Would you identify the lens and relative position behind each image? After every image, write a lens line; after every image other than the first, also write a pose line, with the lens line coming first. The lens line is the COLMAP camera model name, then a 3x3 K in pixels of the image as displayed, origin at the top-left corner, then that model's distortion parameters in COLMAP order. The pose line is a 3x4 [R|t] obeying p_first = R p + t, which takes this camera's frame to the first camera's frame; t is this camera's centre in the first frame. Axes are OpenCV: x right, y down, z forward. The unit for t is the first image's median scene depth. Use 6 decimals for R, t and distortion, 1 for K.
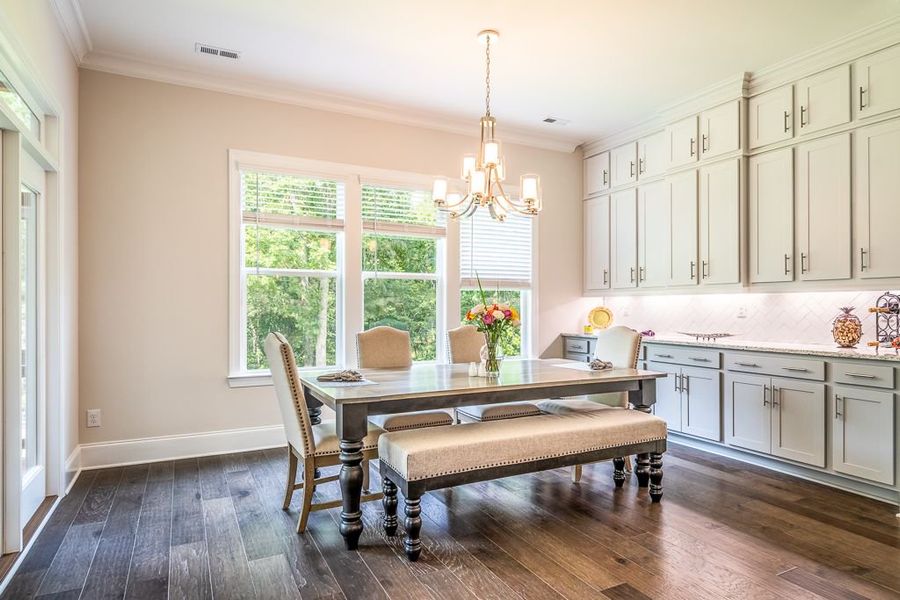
lens RADIAL K [[523.5, 0, 450.0], [0, 523.5, 300.0], [0, 0, 1]] dist [-0.007671, -0.004088]
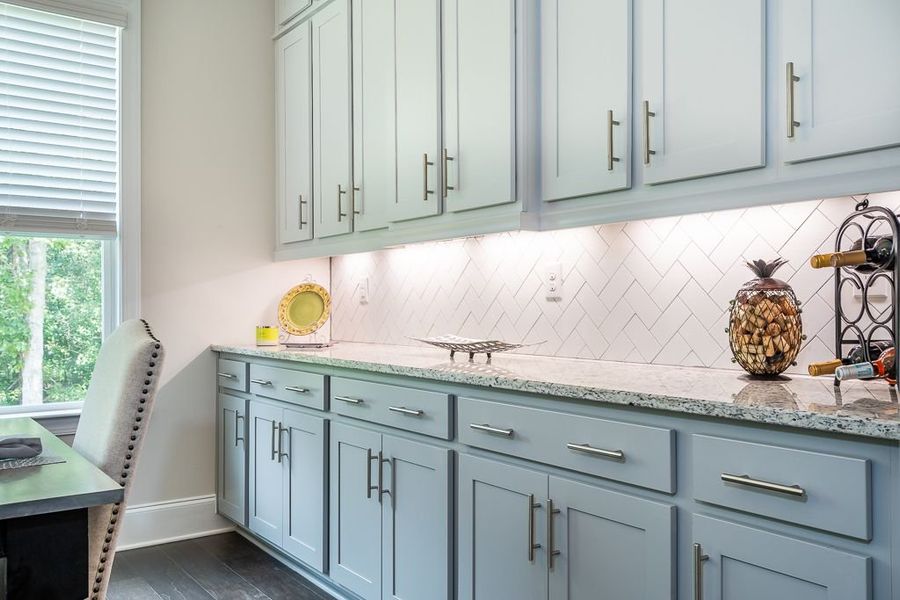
lens RADIAL K [[783.0, 0, 450.0], [0, 783.0, 300.0], [0, 0, 1]] dist [0.003137, 0.005257]
pose [[0.988158, -0.000654, 0.153438, 0.483316], [0.000058, 0.999992, 0.003886, 0.038298], [-0.153440, -0.003831, 0.988151, 0.528017]]
